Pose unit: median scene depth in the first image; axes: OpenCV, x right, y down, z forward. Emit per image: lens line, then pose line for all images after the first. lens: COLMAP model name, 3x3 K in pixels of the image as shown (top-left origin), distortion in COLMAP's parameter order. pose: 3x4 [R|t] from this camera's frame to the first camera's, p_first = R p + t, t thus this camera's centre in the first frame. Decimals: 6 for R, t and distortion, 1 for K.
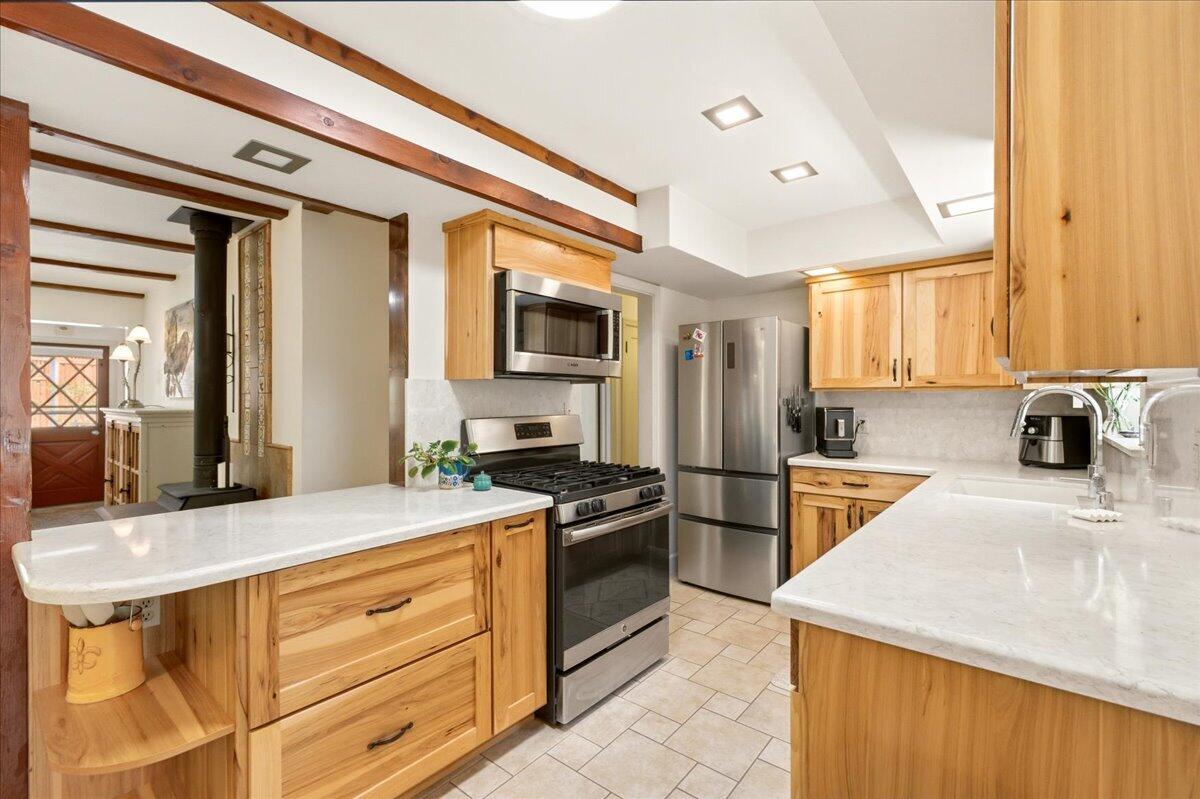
lens RADIAL K [[511.0, 0, 600.0], [0, 511.0, 399.5], [0, 0, 1]] dist [-0.000956, -0.000117]
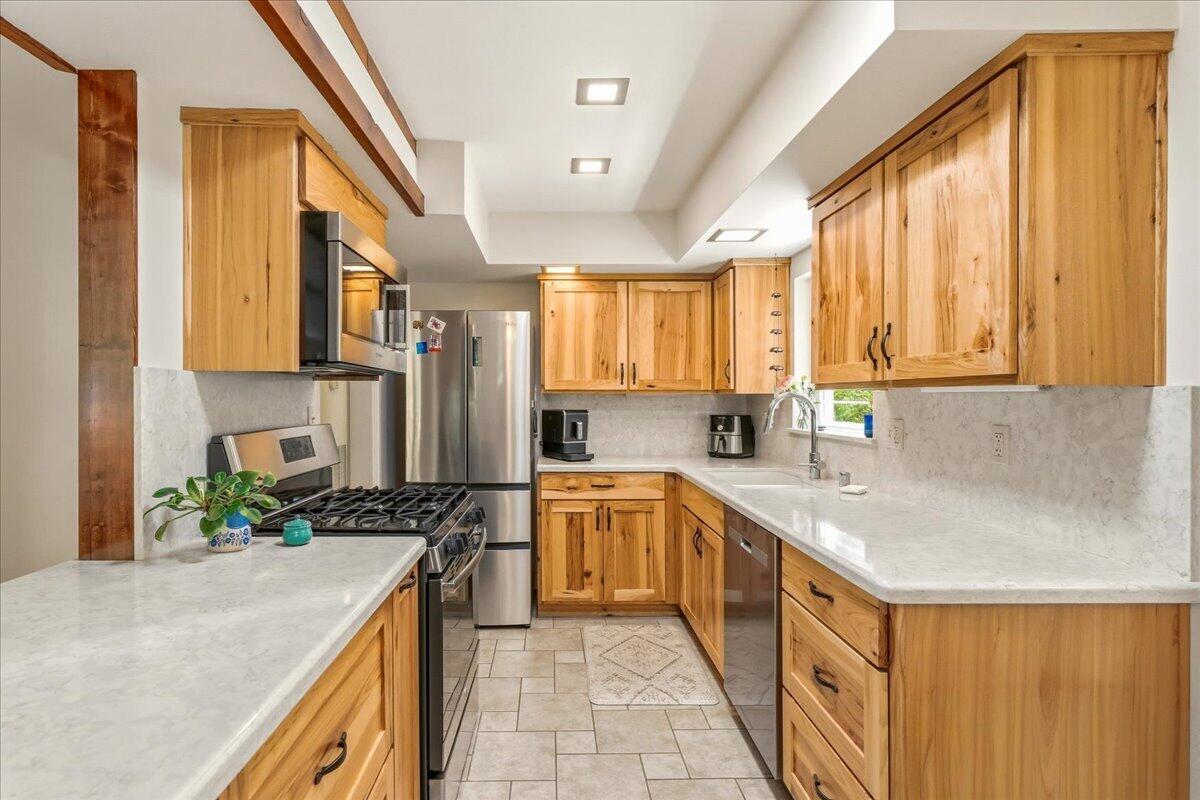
lens RADIAL K [[583.0, 0, 594.4], [0, 583.0, 400.4], [0, 0, 1]] dist [0.001941, -0.000158]
pose [[0.776679, 0.000821, 0.629896, -0.232223], [-0.000597, 1.000000, -0.000568, -0.002420], [-0.629896, 0.000065, 0.776679, 0.110254]]
